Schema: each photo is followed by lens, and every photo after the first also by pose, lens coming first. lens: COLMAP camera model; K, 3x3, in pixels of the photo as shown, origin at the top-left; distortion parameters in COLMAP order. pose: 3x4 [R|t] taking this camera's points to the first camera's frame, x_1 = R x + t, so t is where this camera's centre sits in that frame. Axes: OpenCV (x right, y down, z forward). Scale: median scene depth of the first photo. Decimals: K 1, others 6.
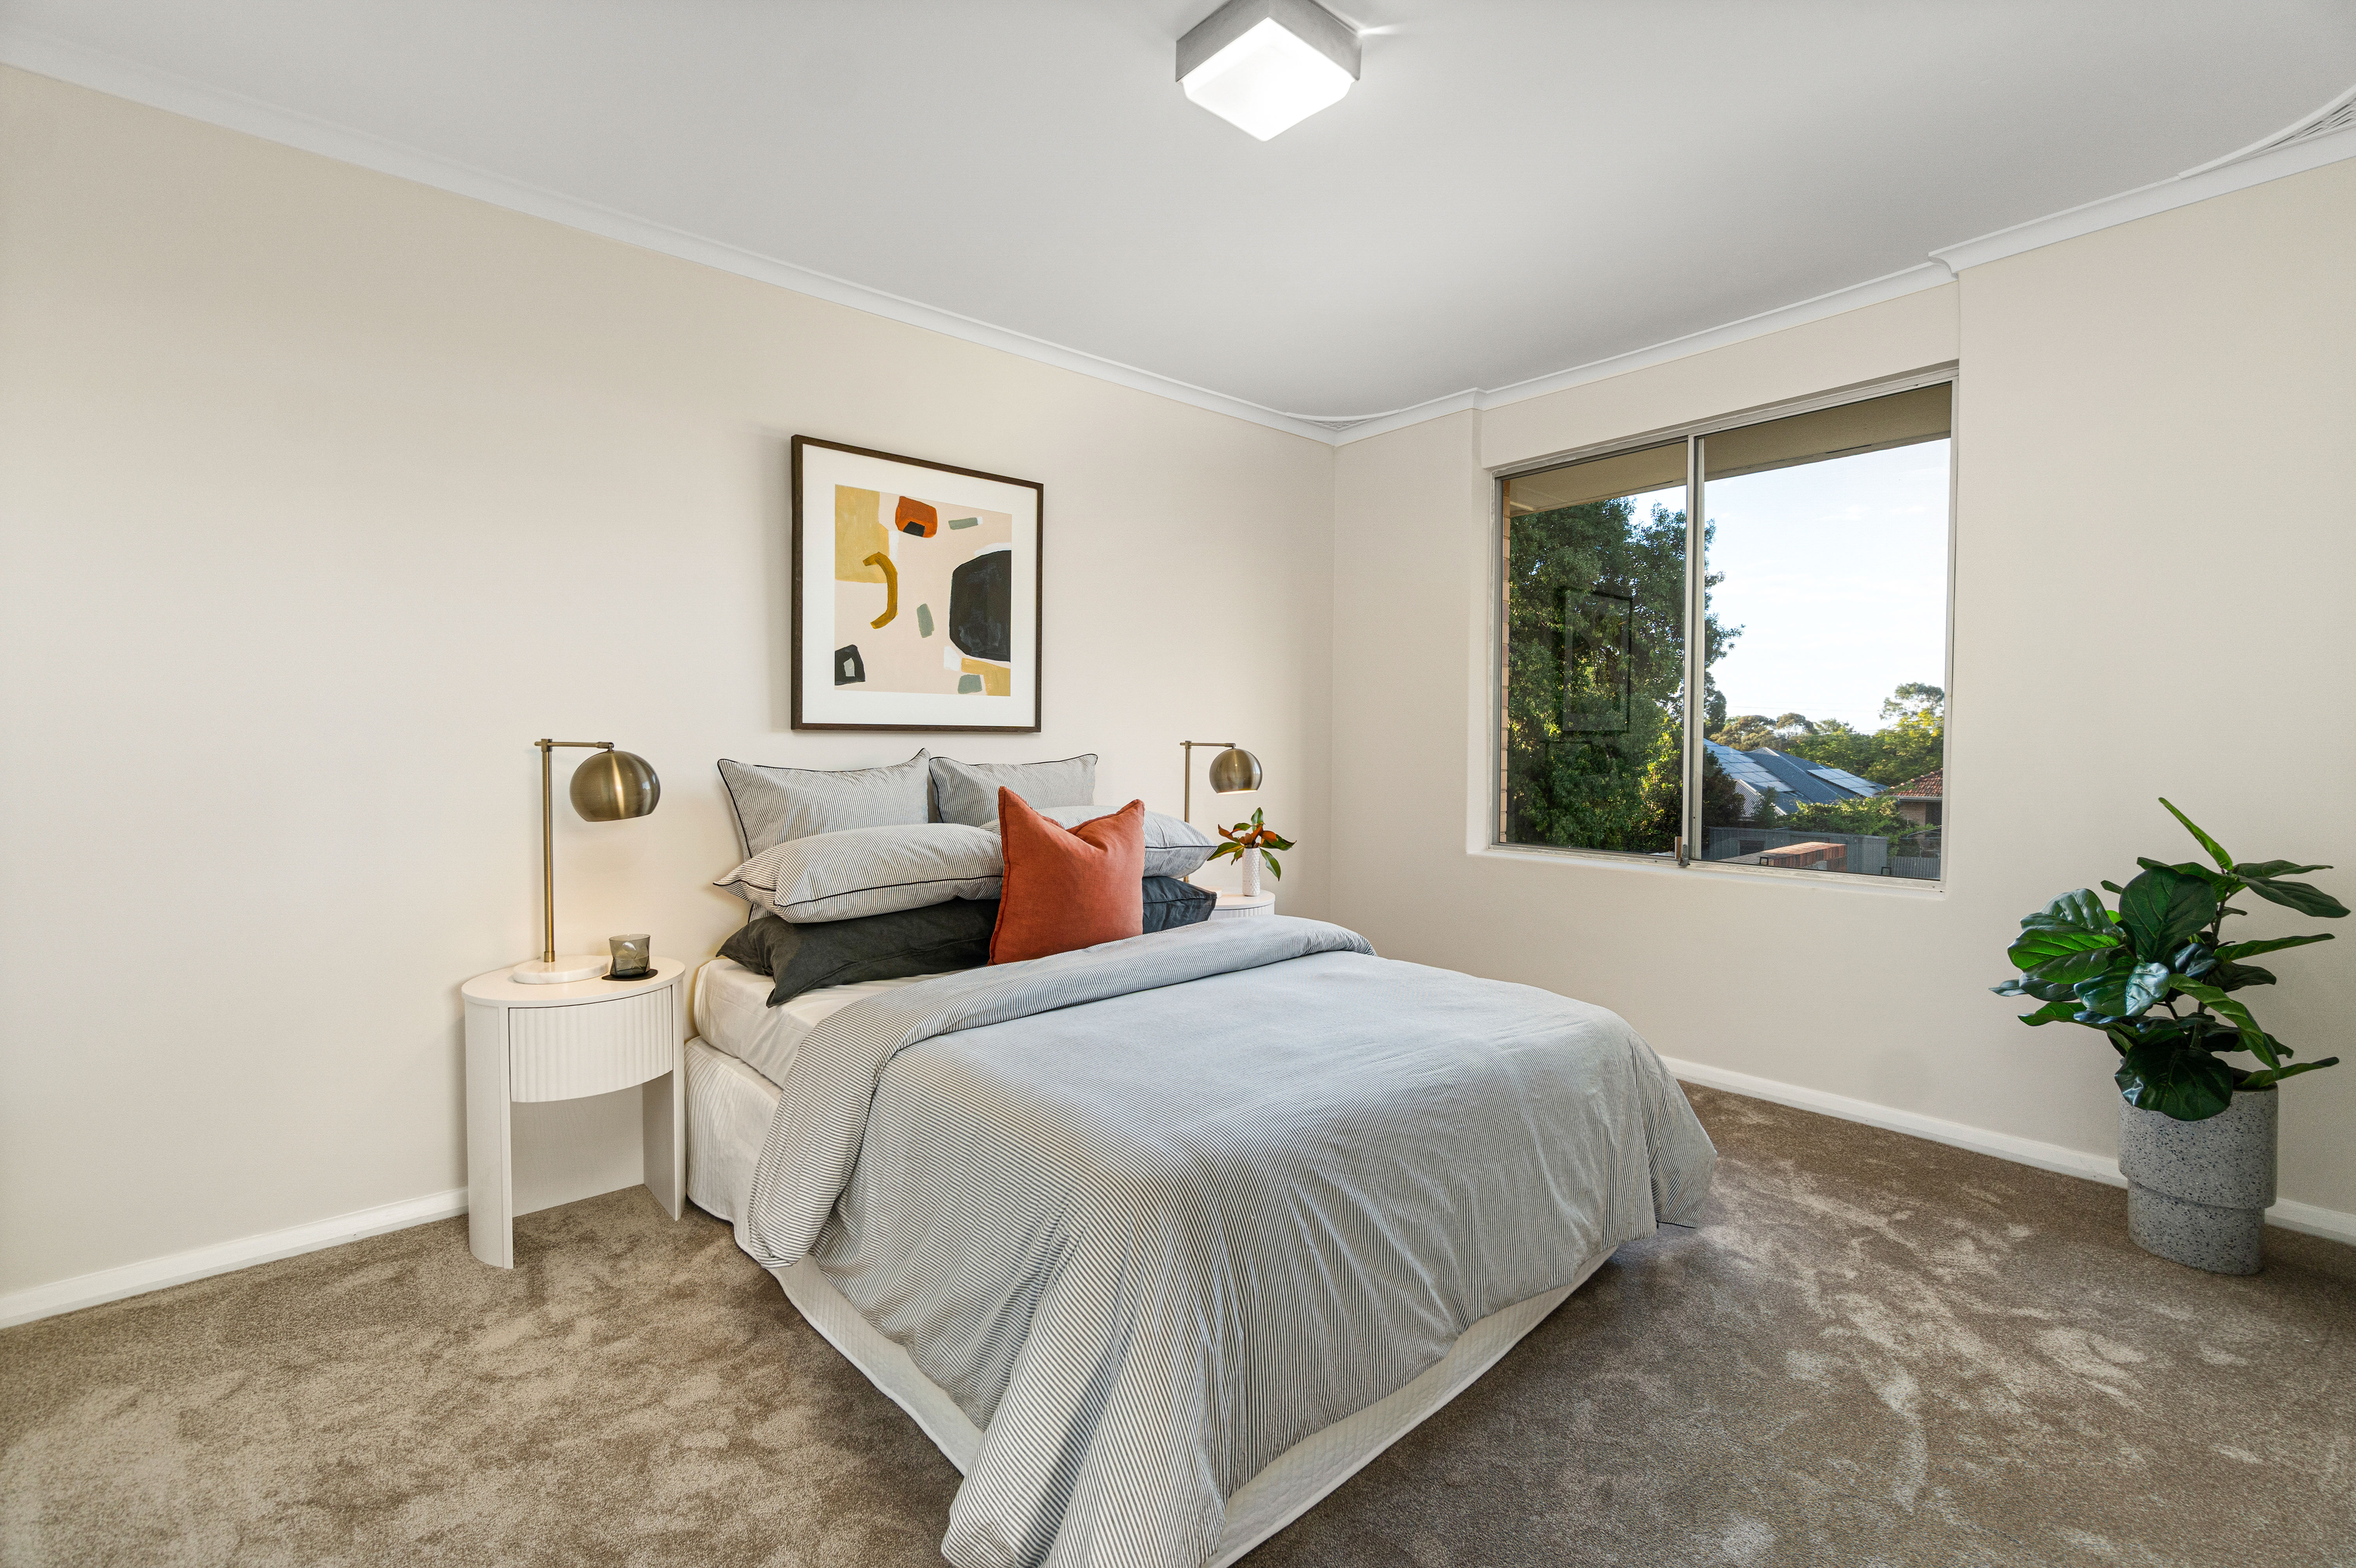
lens RADIAL K [[1010.9, 0, 1174.8], [0, 1010.9, 788.3], [0, 0, 1]] dist [0.001410, 0.000143]
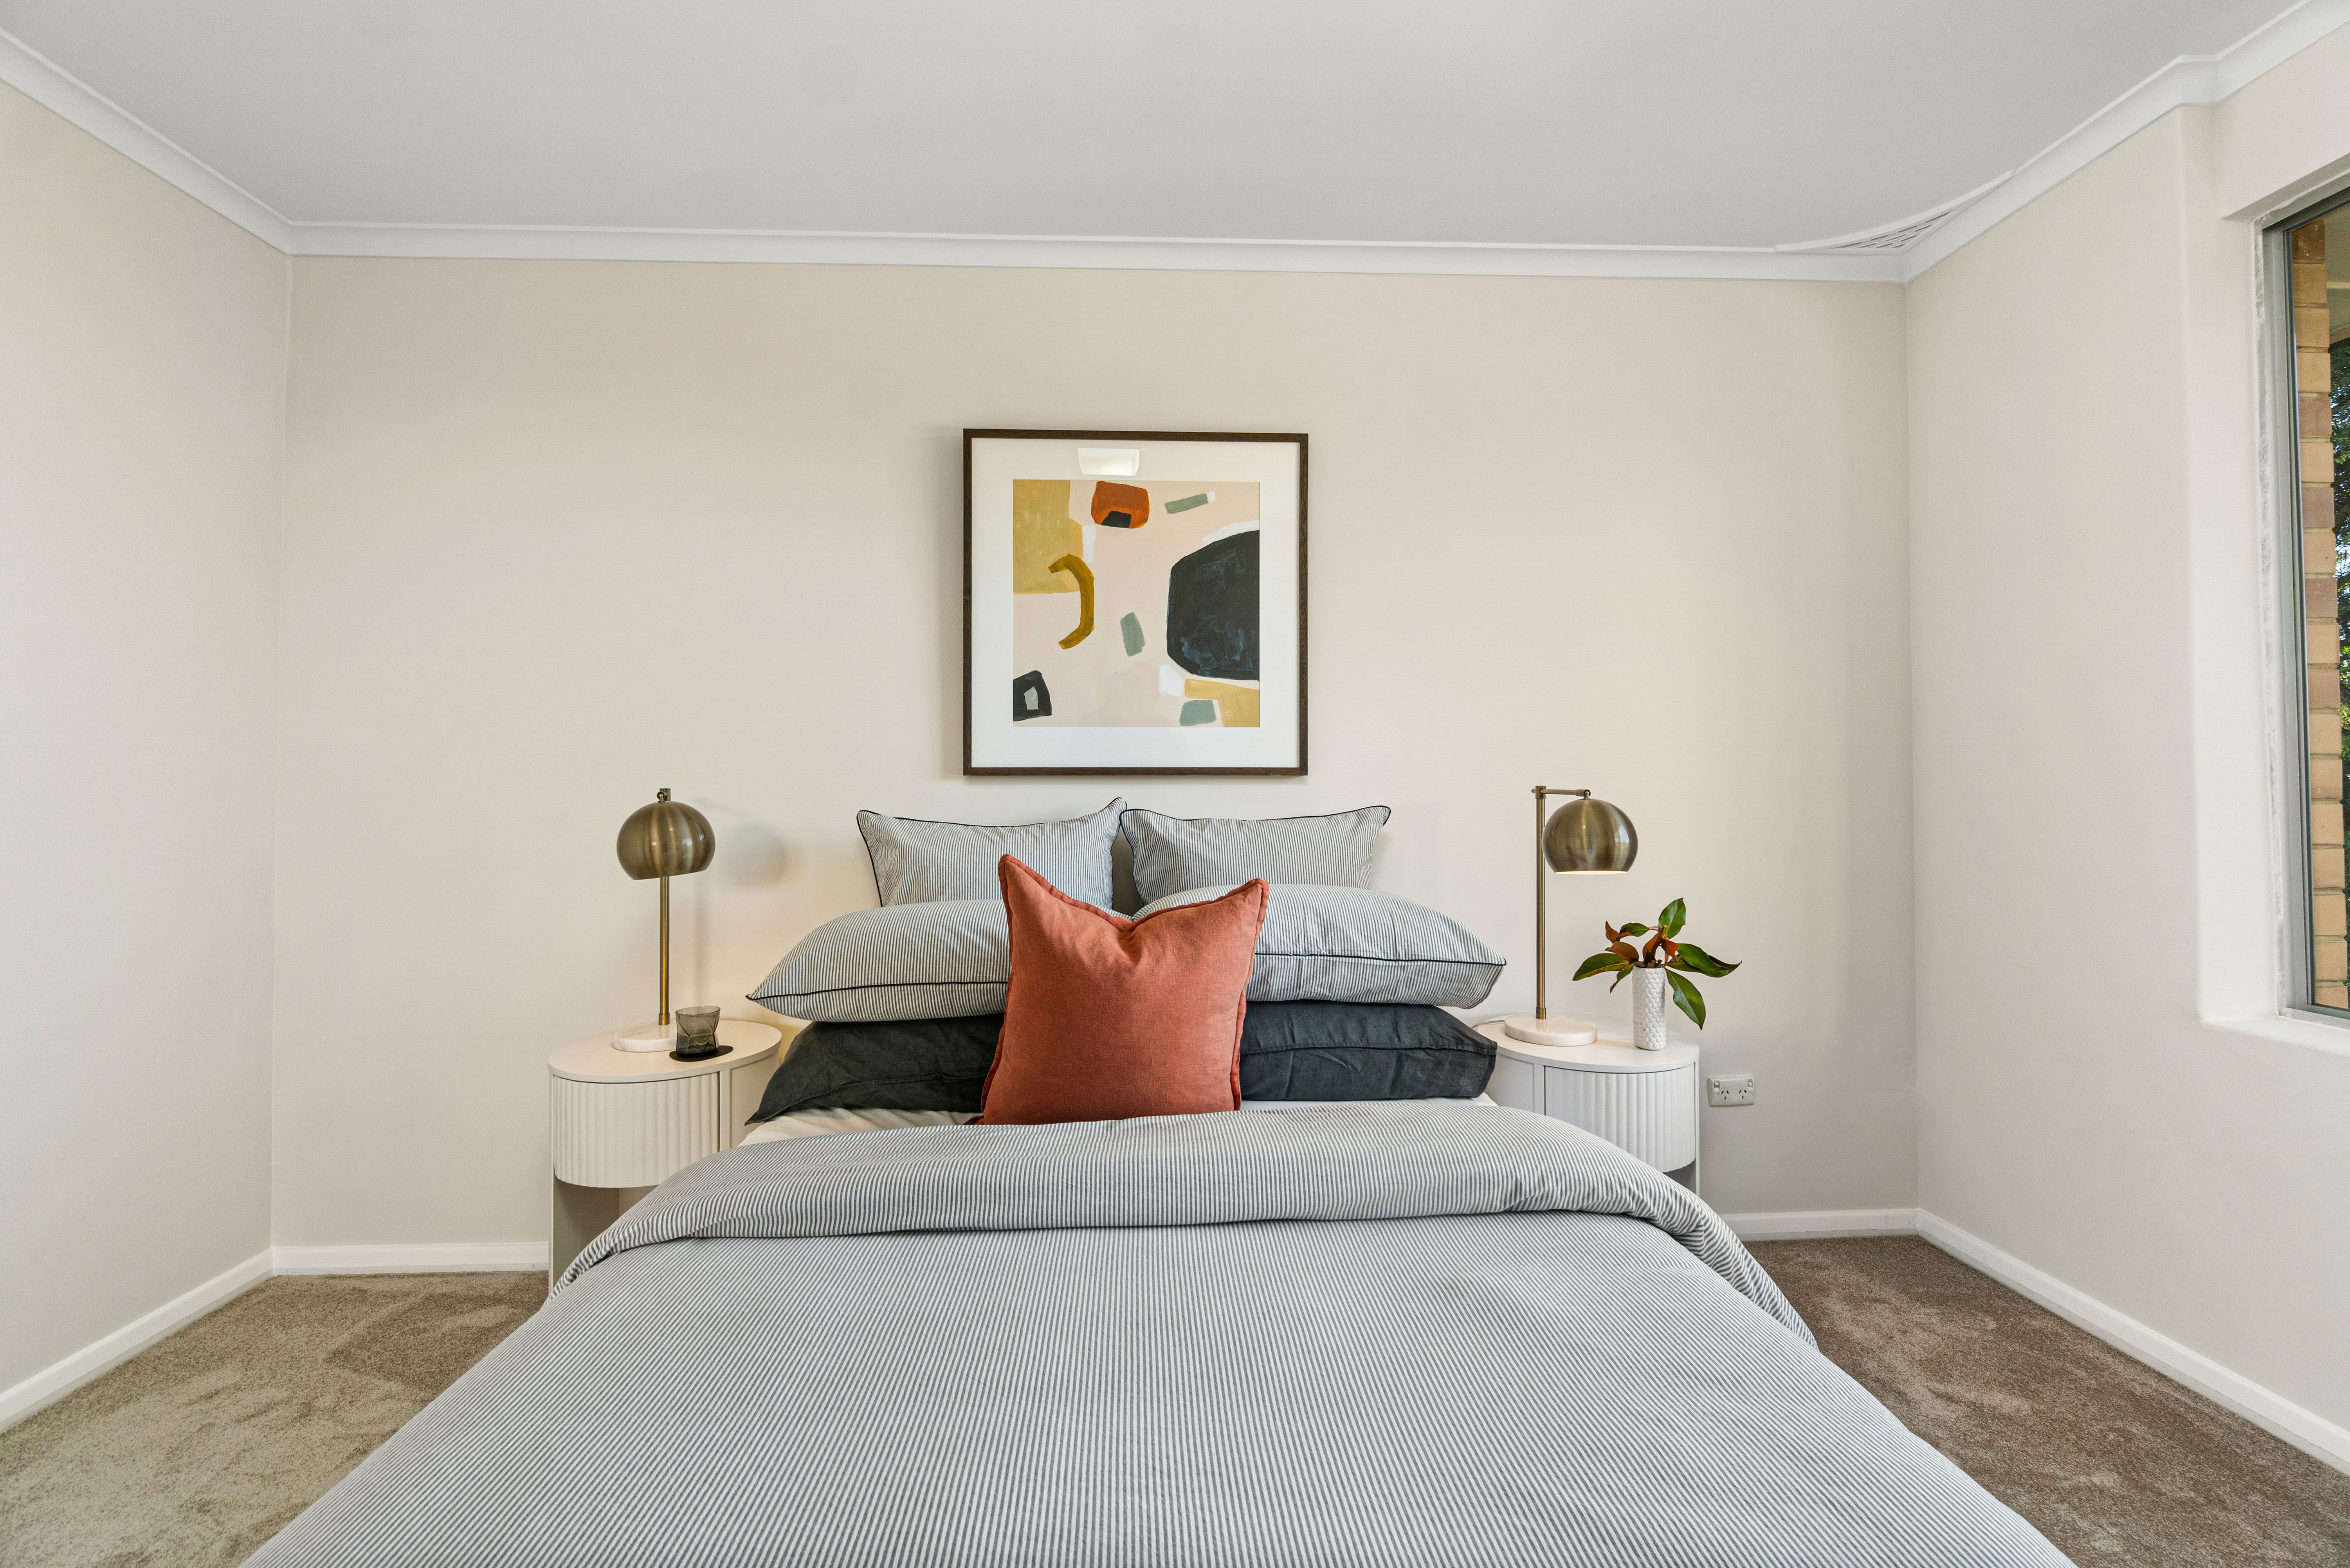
lens RADIAL K [[1010.1, 0, 1167.1], [0, 1010.1, 778.3], [0, 0, 1]] dist [-0.003247, -0.000440]
pose [[0.785643, -0.012098, -0.618562, 0.255637], [-0.025304, 0.998344, -0.051665, -0.015623], [0.618163, 0.056242, 0.784036, 0.416367]]
